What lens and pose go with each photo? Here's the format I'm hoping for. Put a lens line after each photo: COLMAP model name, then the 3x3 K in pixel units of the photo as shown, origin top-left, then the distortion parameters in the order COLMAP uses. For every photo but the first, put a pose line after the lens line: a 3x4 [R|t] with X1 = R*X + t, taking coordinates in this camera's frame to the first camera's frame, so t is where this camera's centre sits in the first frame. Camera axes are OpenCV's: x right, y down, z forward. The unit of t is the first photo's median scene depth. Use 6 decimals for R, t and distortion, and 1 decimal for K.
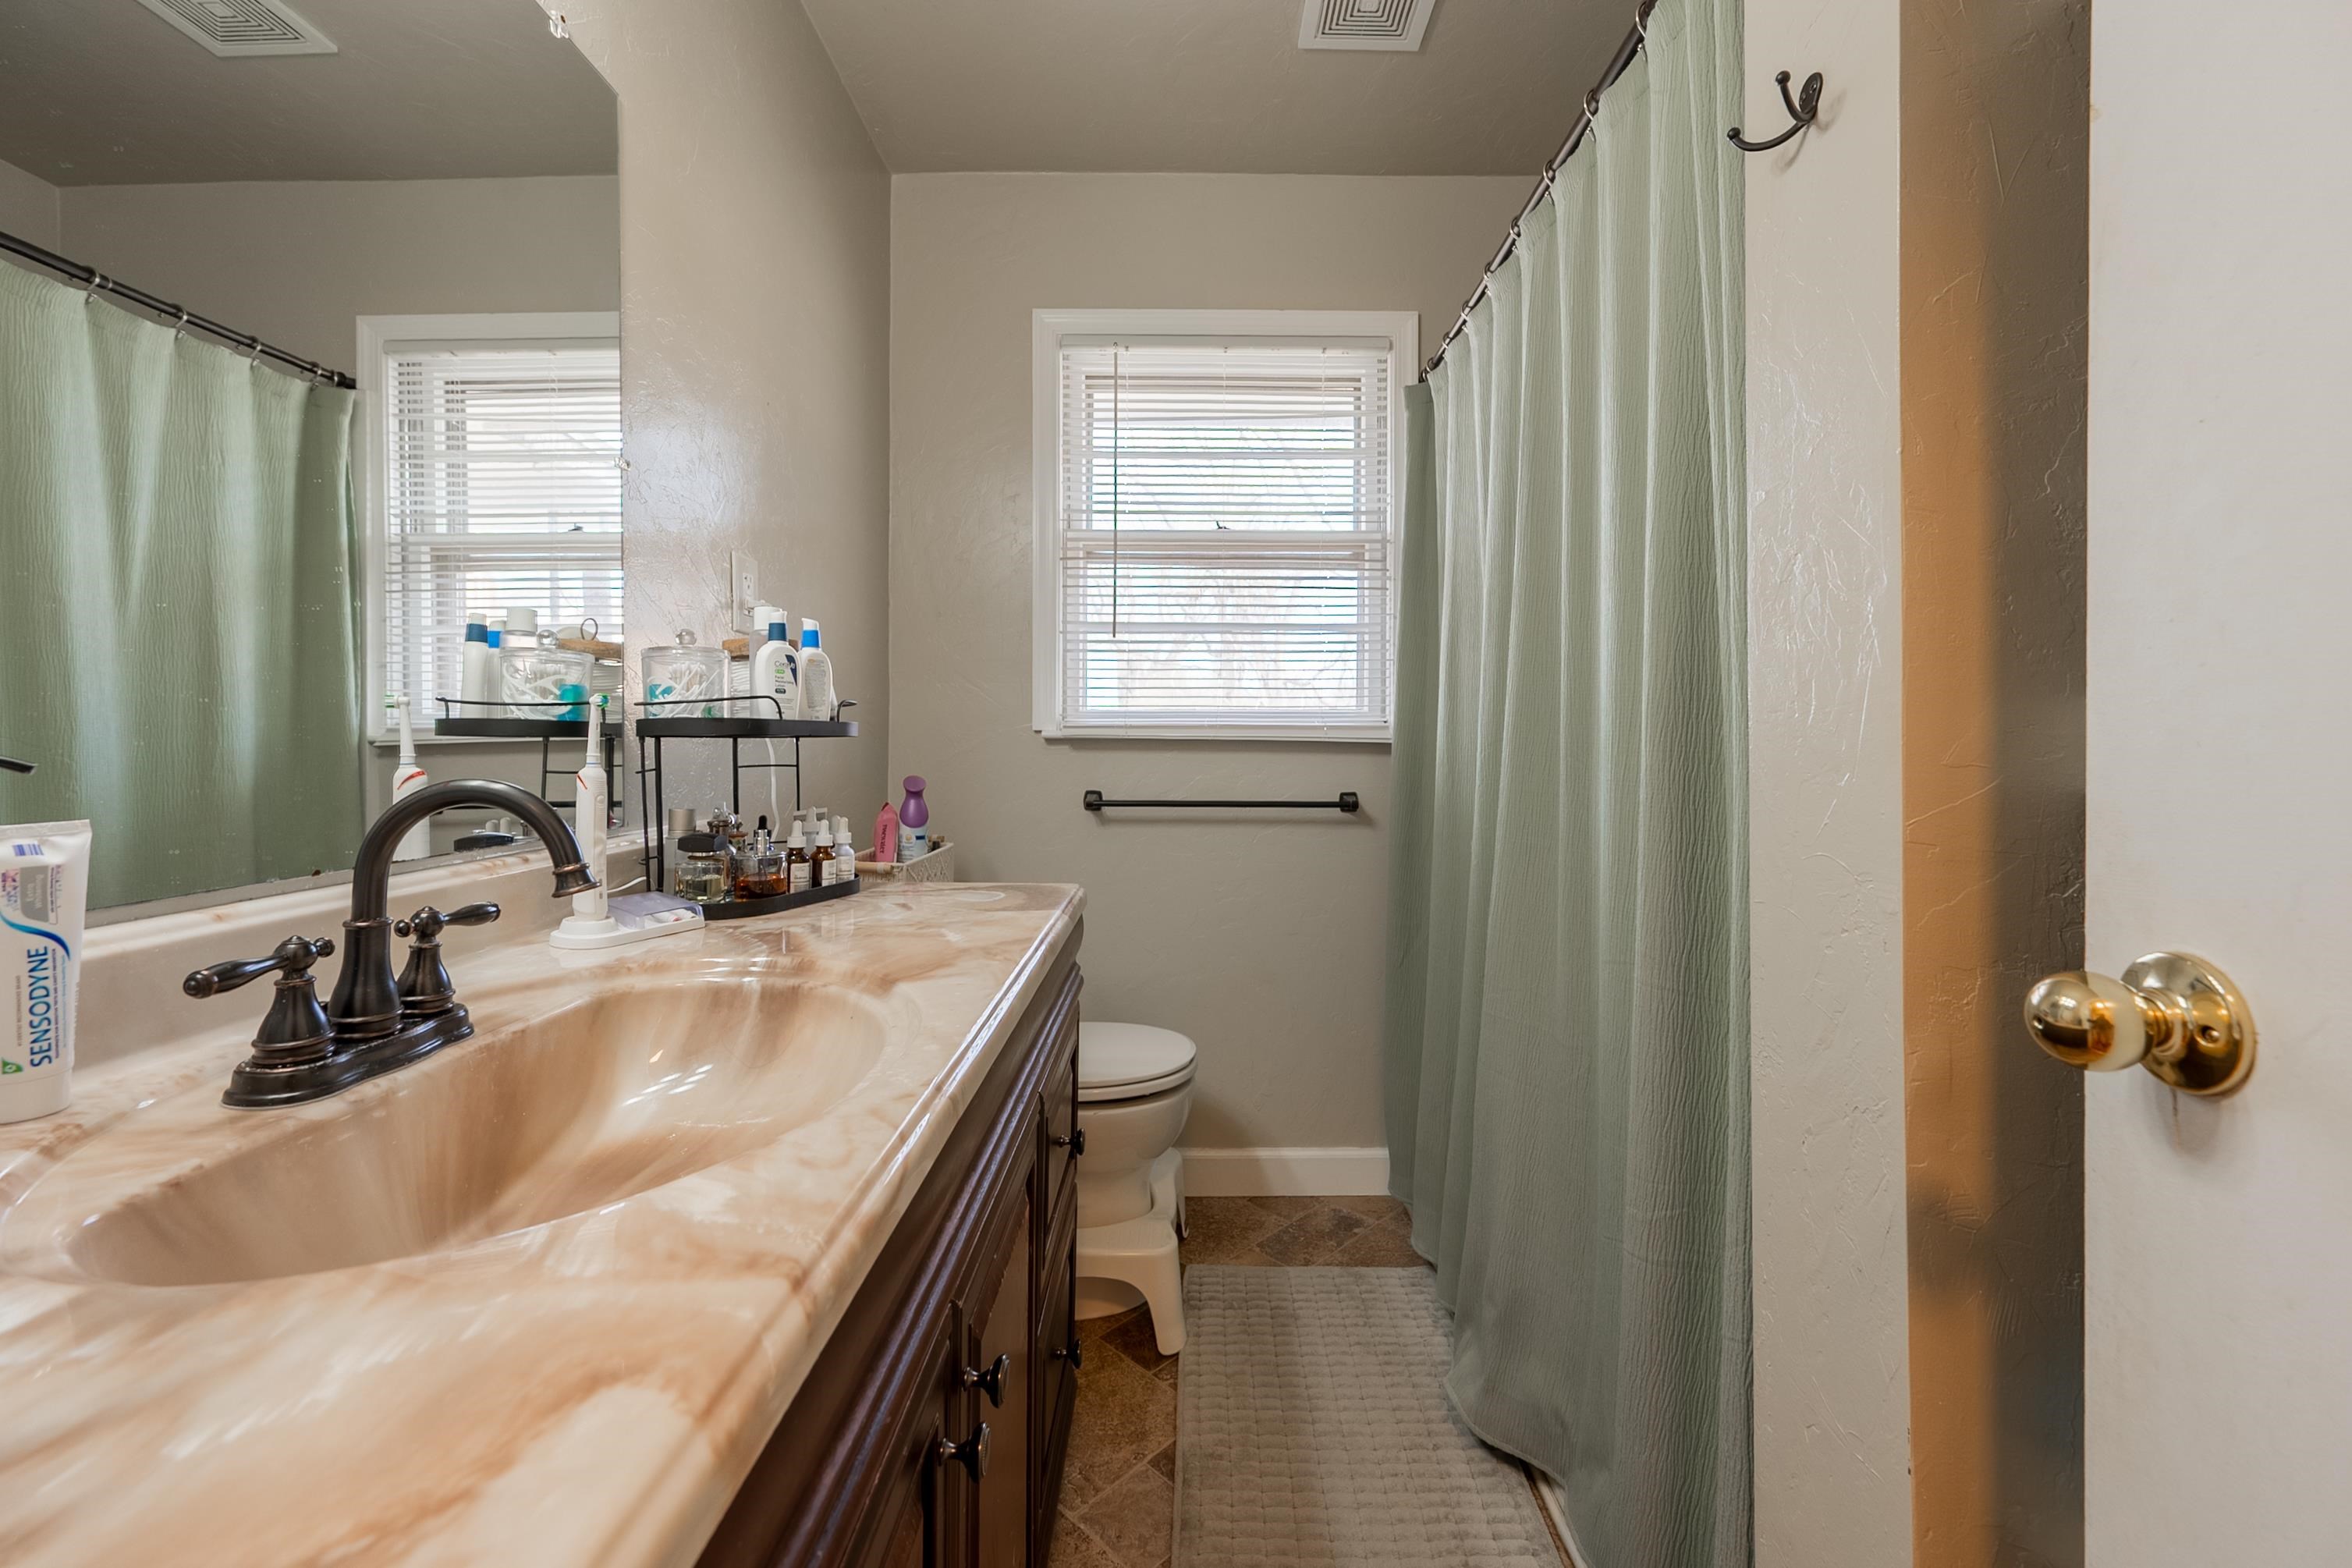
lens RADIAL K [[954.5, 0, 1180.0], [0, 954.5, 742.5], [0, 0, 1]] dist [0.000008, -0.000087]
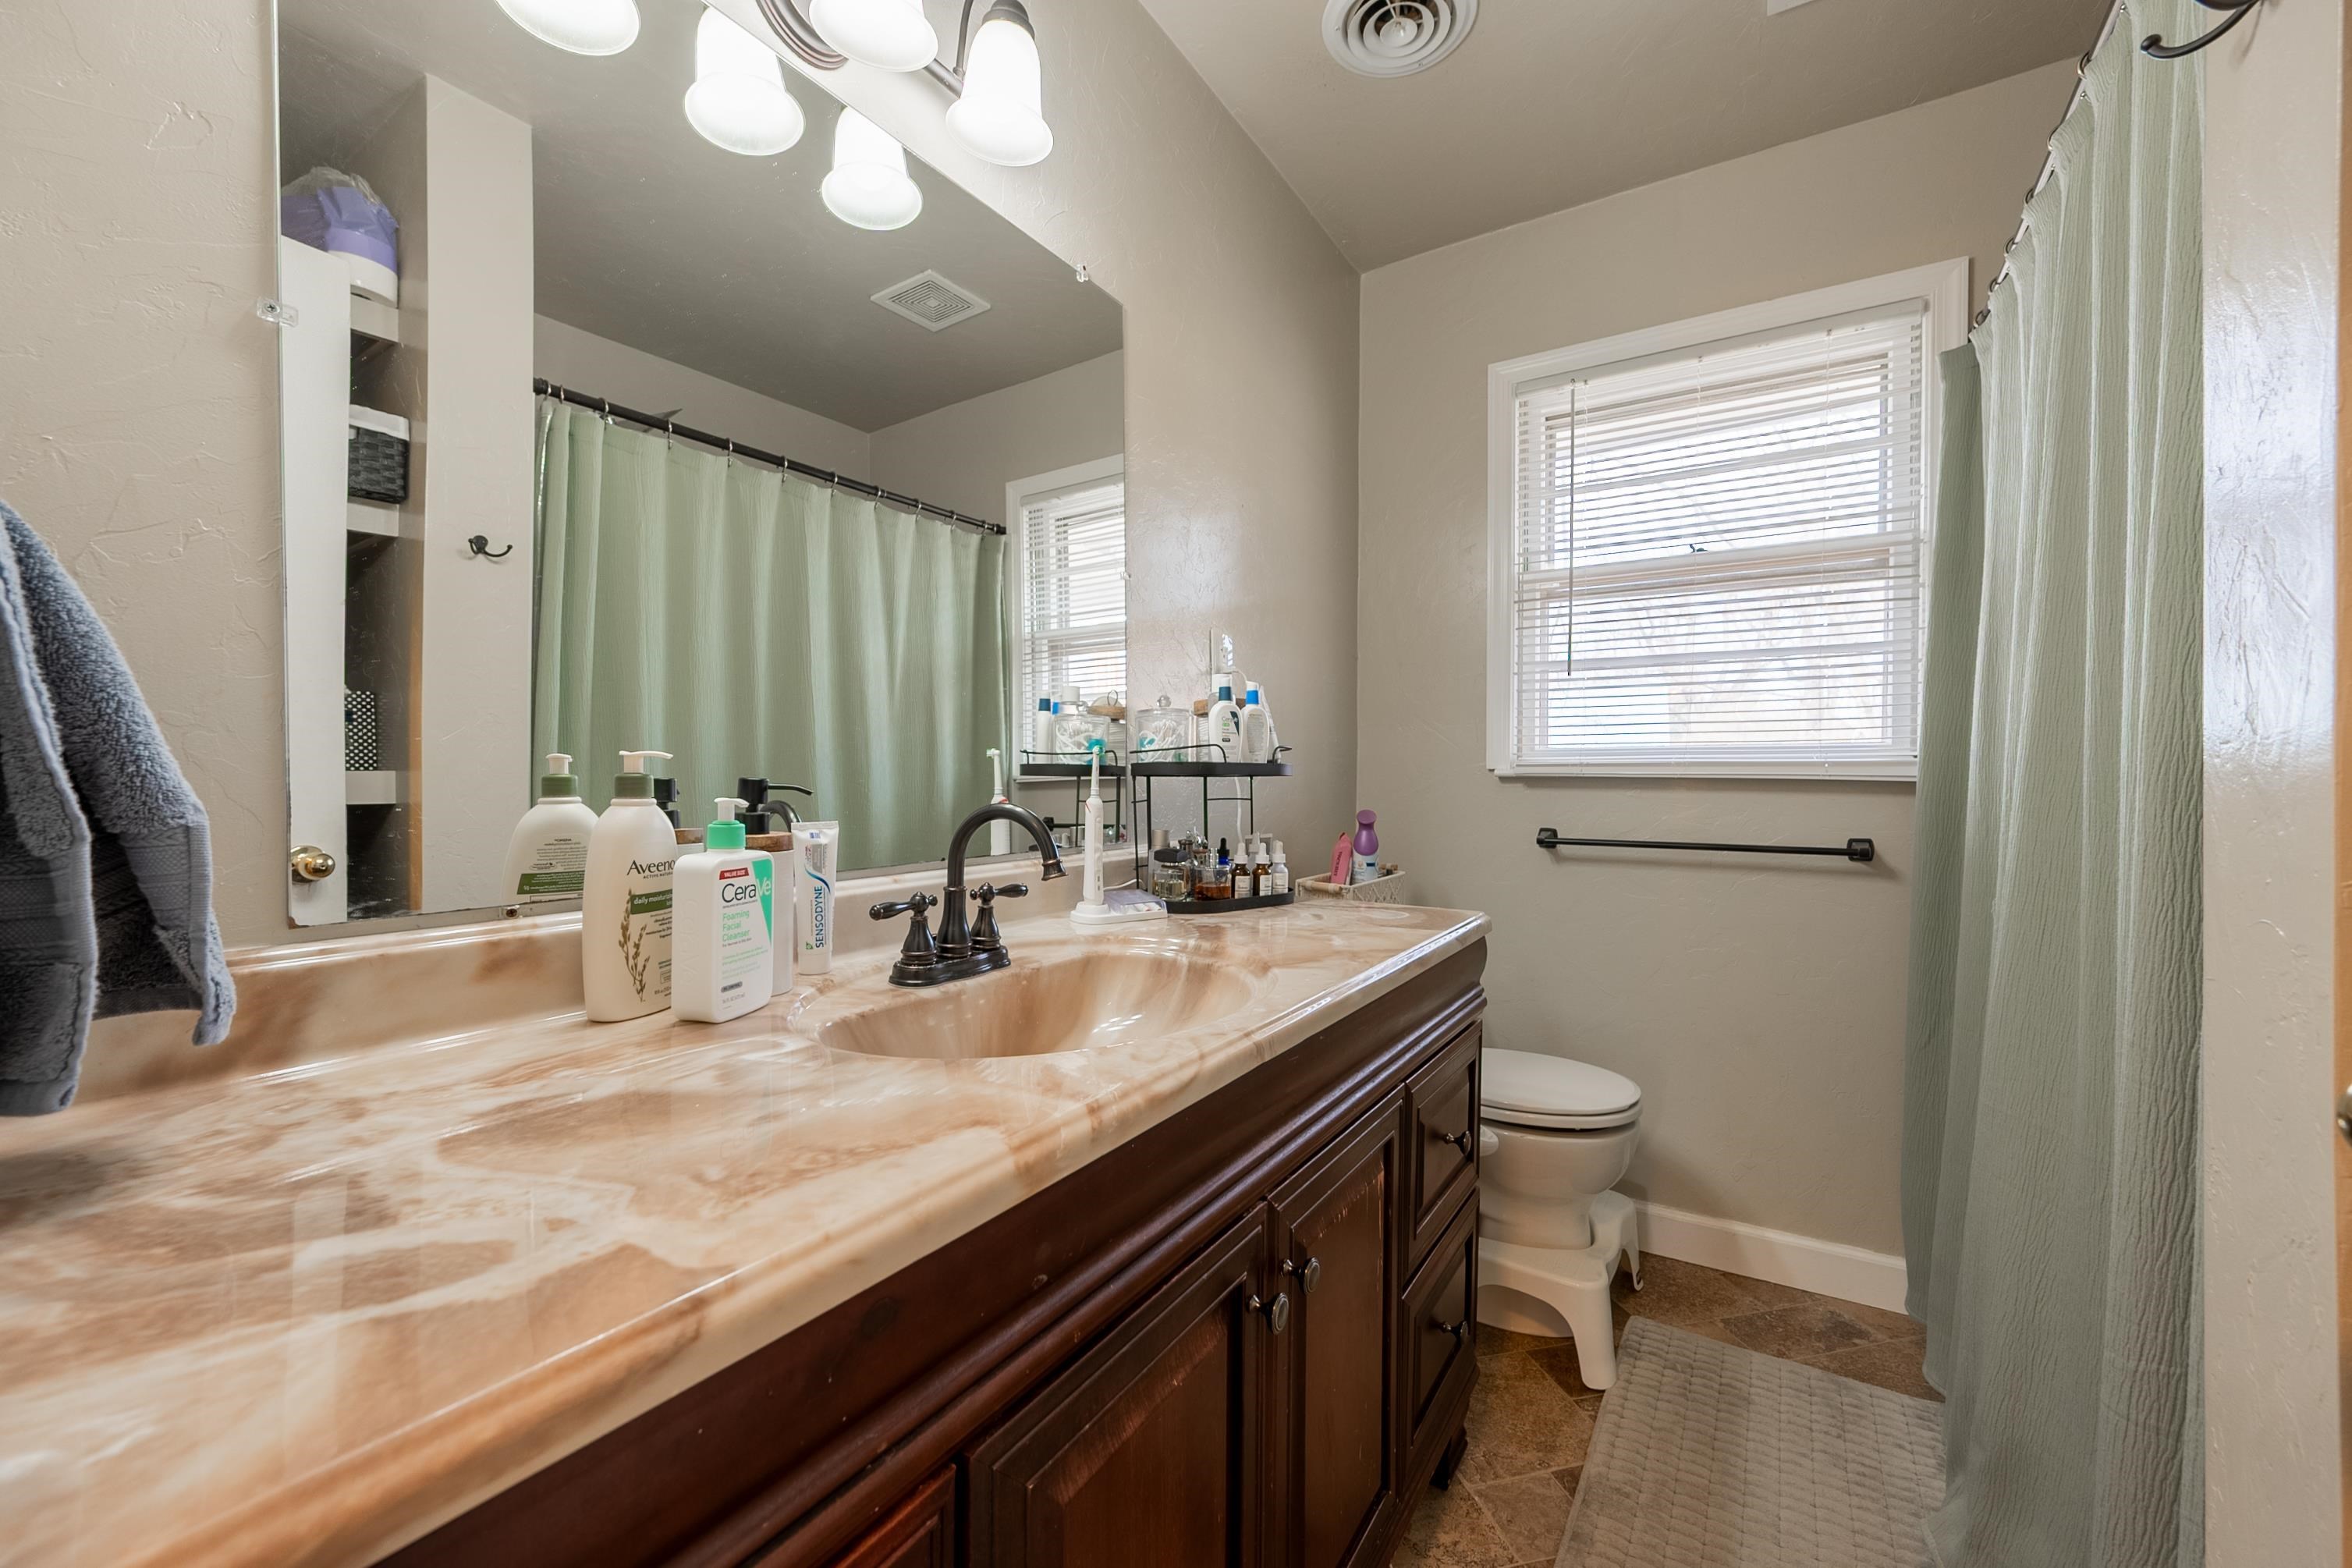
lens RADIAL K [[954.5, 0, 1177.9], [0, 954.5, 789.8], [0, 0, 1]] dist [0.000008, -0.000087]
pose [[0.838196, 0.005795, -0.545338, 0.160071], [-0.000883, 0.999957, 0.009269, 0.000579], [0.545368, -0.007287, 0.838165, -0.075433]]
